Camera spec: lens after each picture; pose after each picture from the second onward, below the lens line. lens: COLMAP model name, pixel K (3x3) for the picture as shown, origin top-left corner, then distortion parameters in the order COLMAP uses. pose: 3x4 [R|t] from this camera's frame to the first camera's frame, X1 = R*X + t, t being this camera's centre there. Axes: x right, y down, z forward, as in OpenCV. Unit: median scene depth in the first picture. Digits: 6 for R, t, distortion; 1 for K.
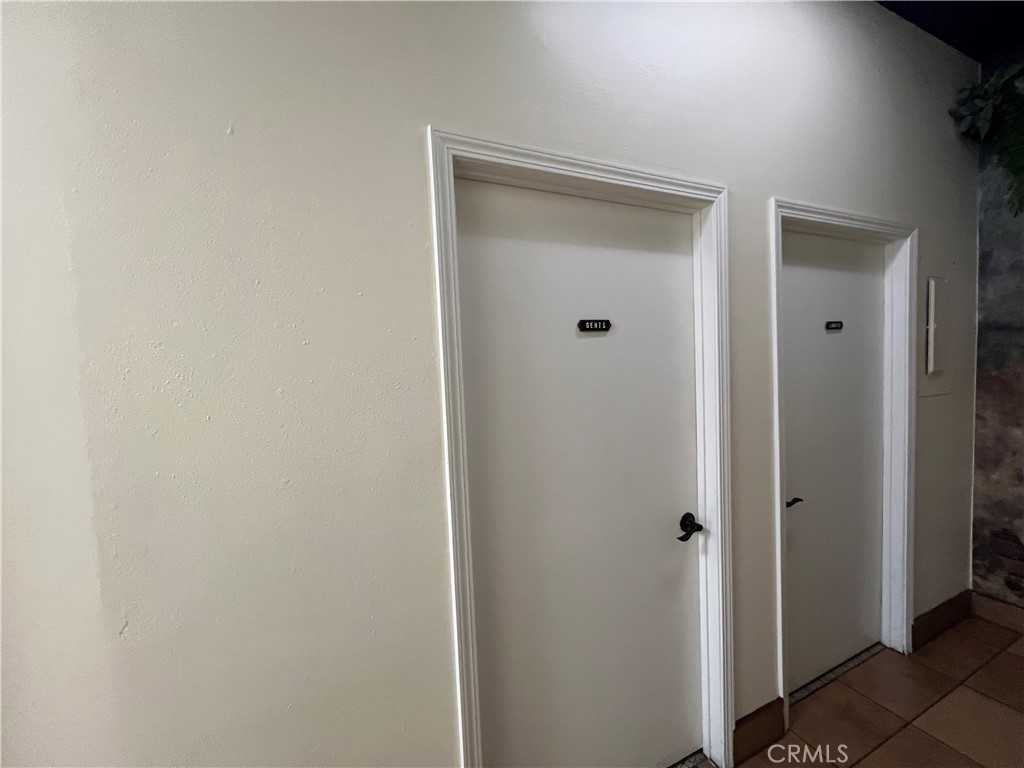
lens RADIAL K [[439.2, 0, 513.0], [0, 439.2, 388.5], [0, 0, 1]] dist [0.000515, -0.000004]
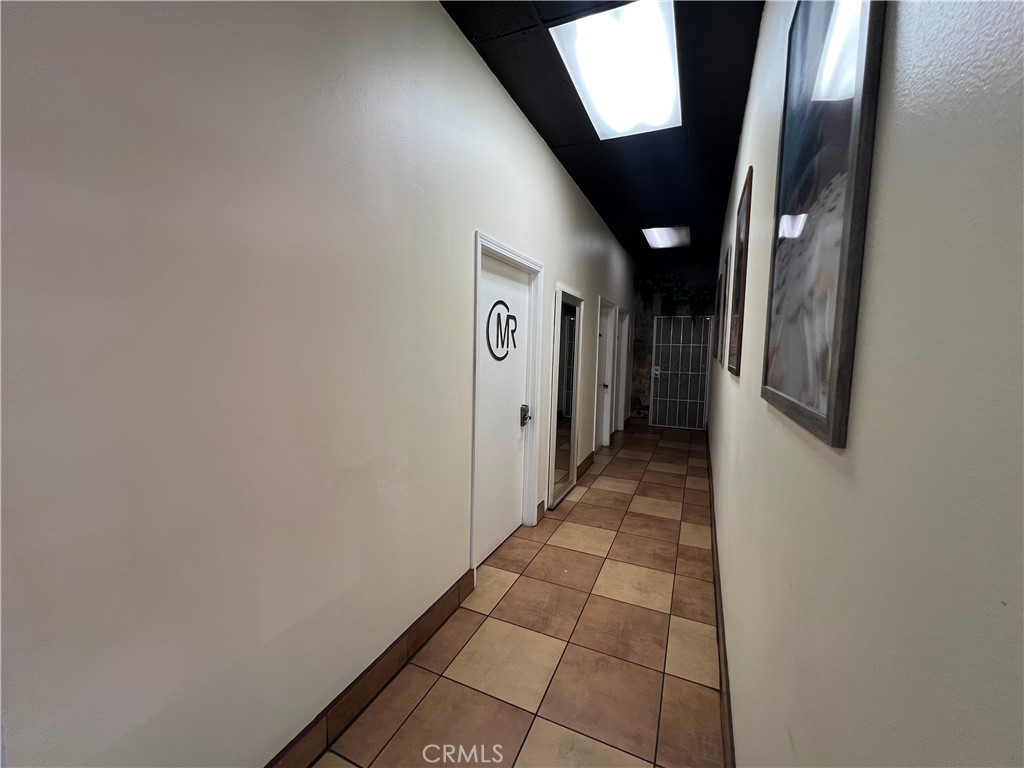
lens RADIAL K [[413.4, 0, 510.9], [0, 413.4, 380.7], [0, 0, 1]] dist [0.001856, -0.000549]
pose [[0.757350, 0.001436, 0.653007, -1.795662], [-0.018205, 0.999655, 0.018916, 0.136940], [-0.652755, -0.026214, 0.757115, -0.842490]]
